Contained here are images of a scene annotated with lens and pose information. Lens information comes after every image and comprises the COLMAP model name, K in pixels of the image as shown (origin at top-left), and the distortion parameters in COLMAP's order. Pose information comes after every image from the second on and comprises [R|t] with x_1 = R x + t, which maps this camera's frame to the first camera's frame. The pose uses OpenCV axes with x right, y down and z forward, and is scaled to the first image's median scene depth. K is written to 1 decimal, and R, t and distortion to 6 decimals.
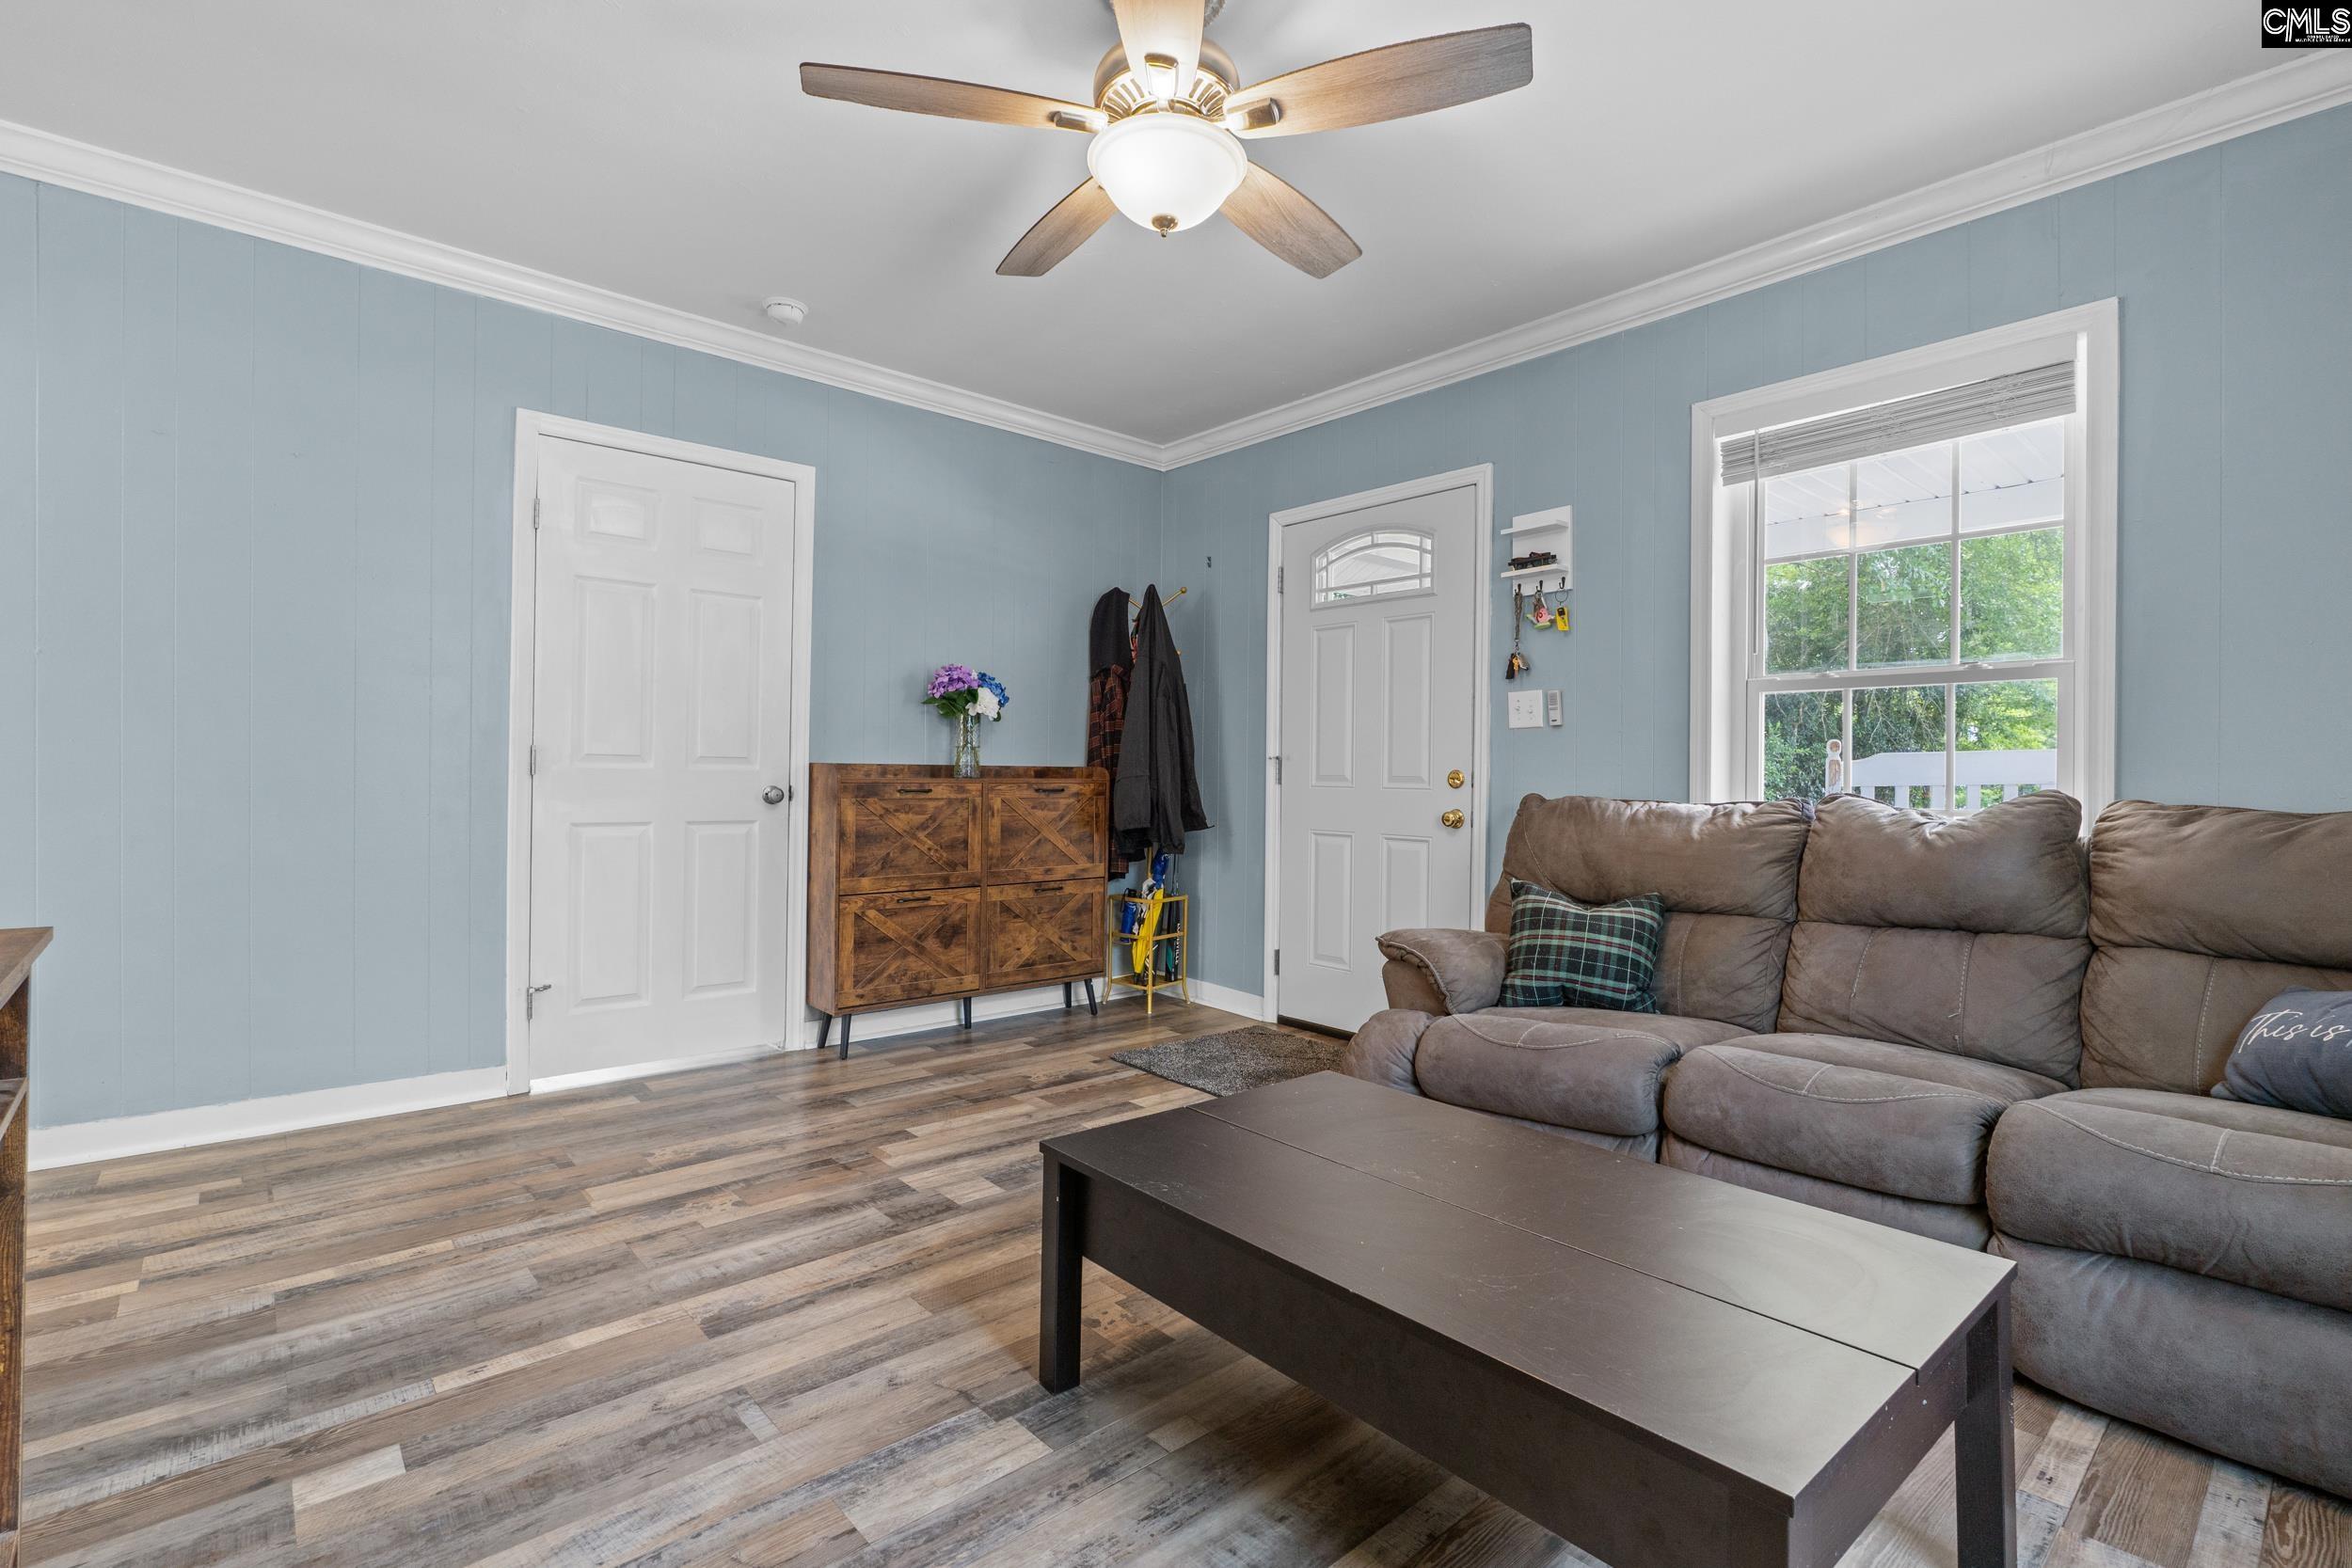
lens RADIAL K [[1068.9, 0, 1172.9], [0, 1068.9, 777.6], [0, 0, 1]] dist [-0.009674, 0.000440]
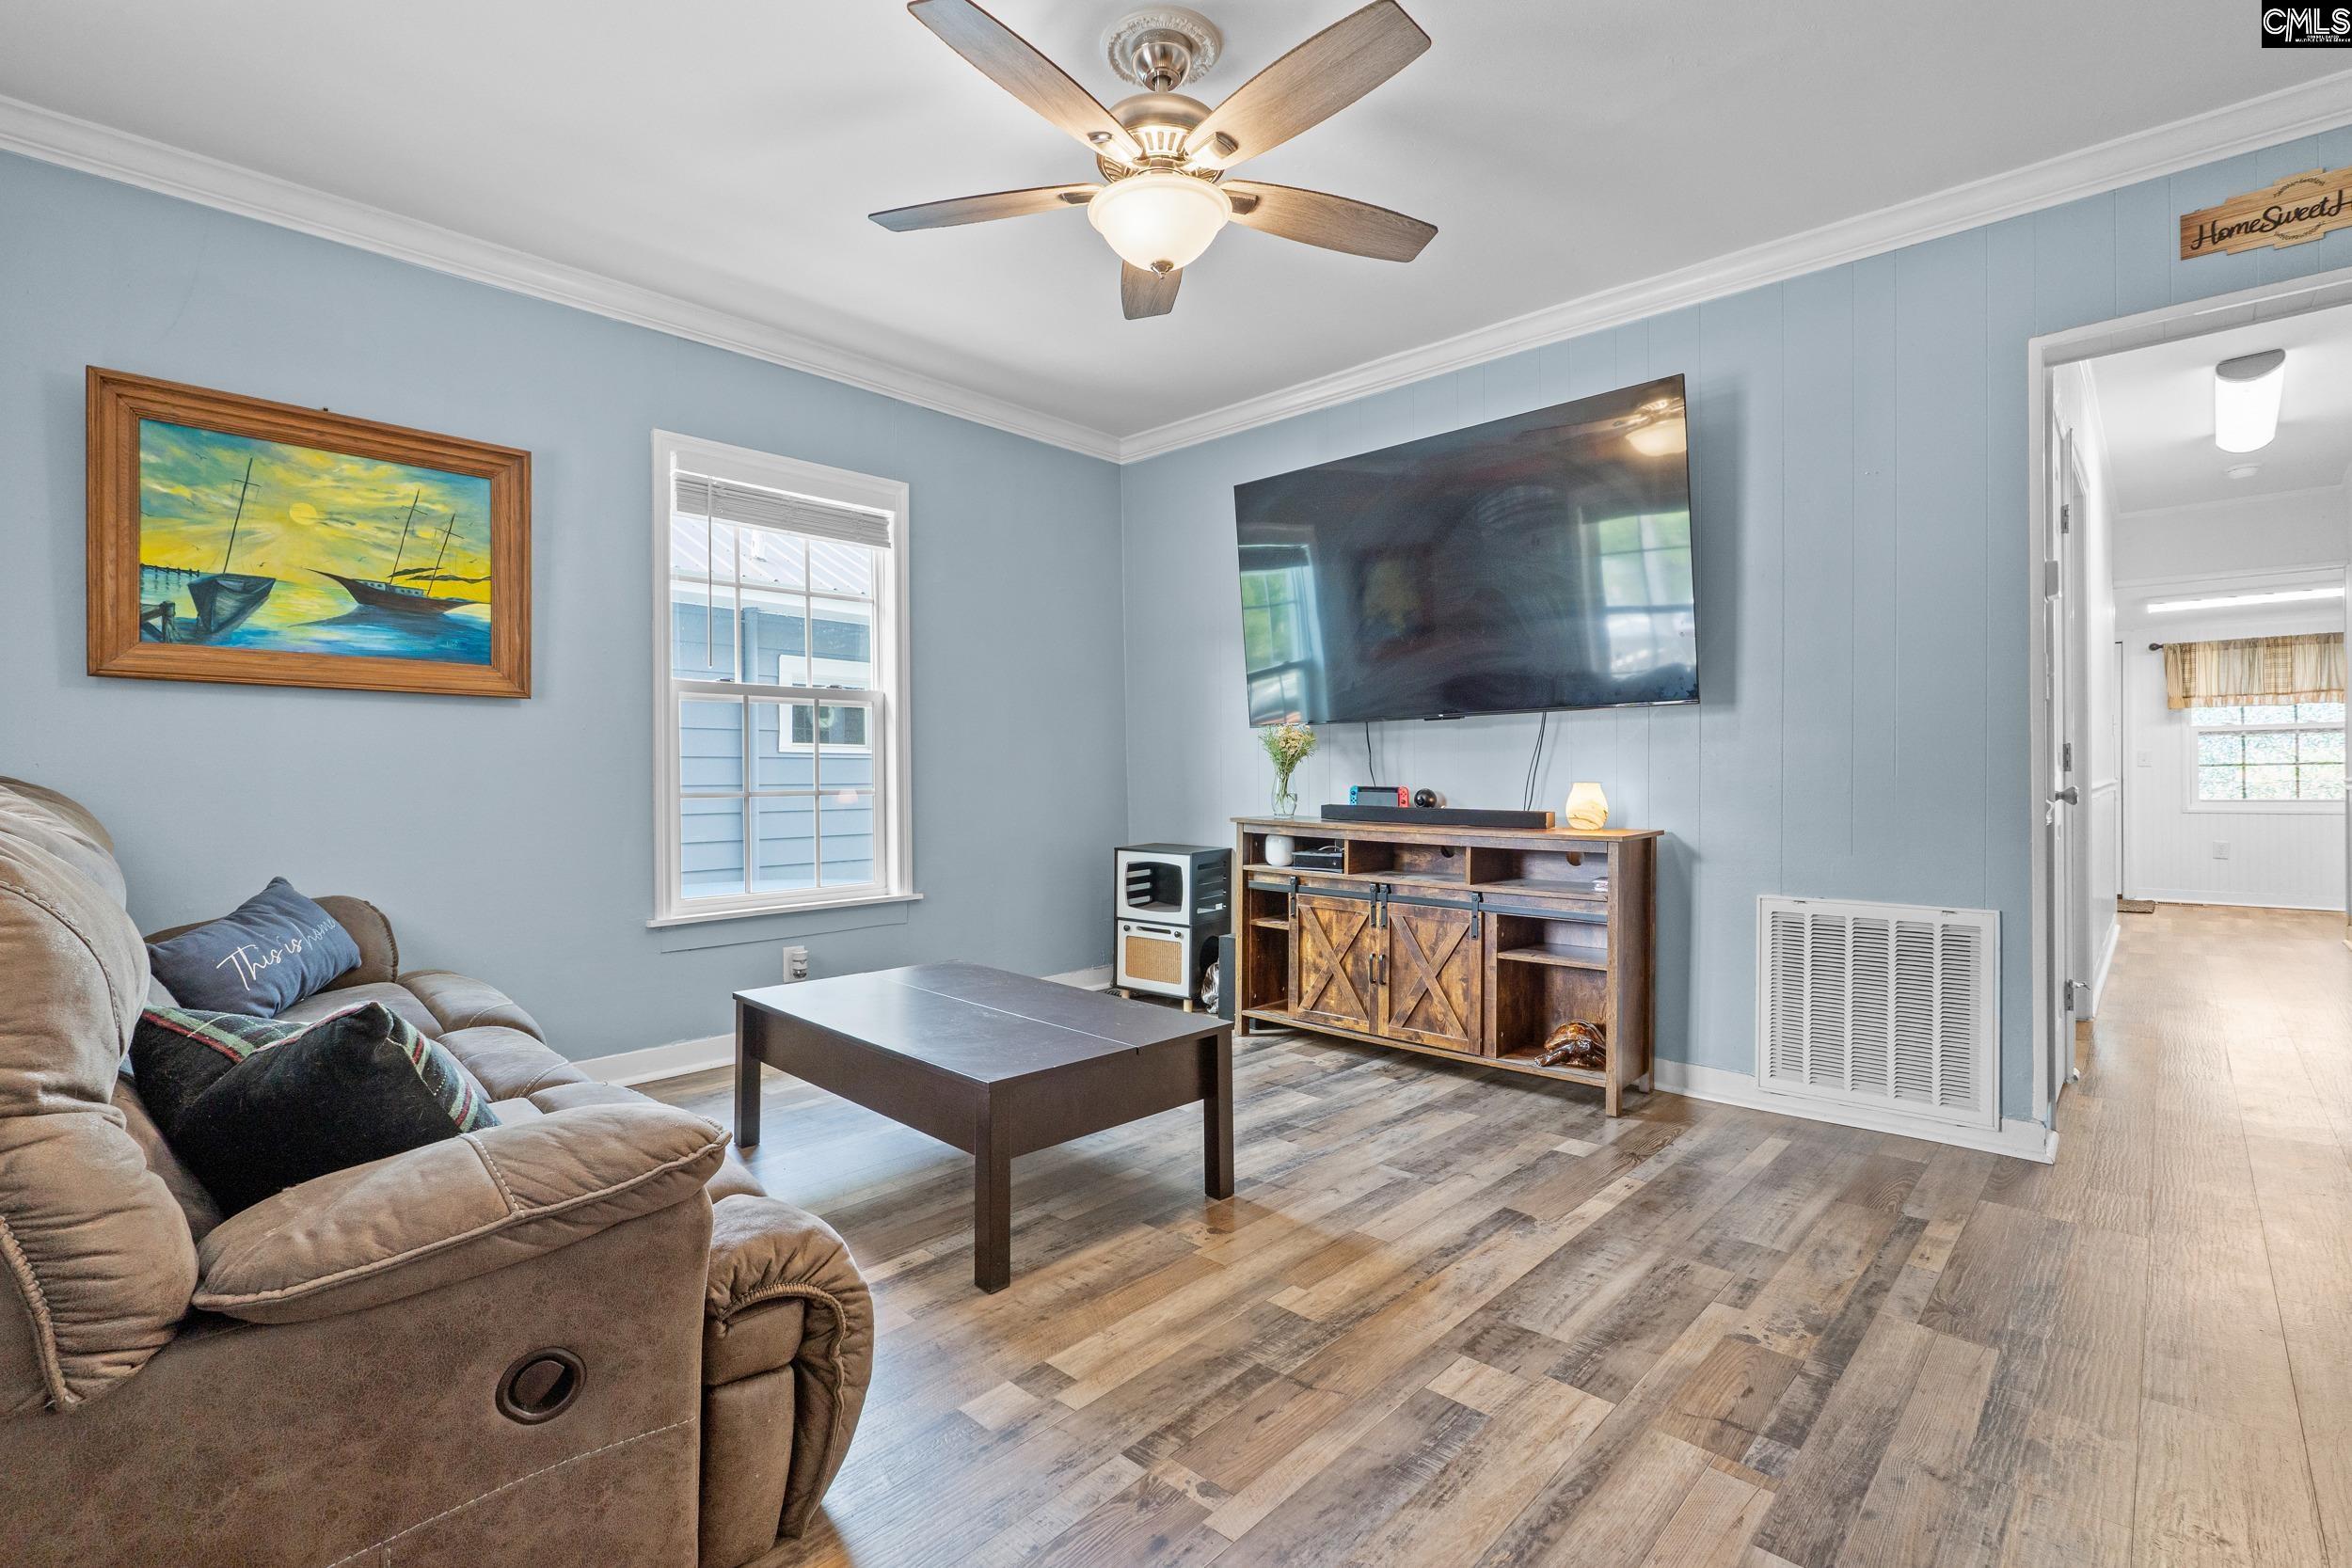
lens RADIAL K [[1068.9, 0, 1172.9], [0, 1068.9, 777.6], [0, 0, 1]] dist [-0.009674, 0.000440]
pose [[-0.995370, -0.009715, -0.095628, 0.079755], [-0.009708, 0.999953, -0.000536, 0.014041], [0.095629, 0.000395, -0.995417, 2.001096]]
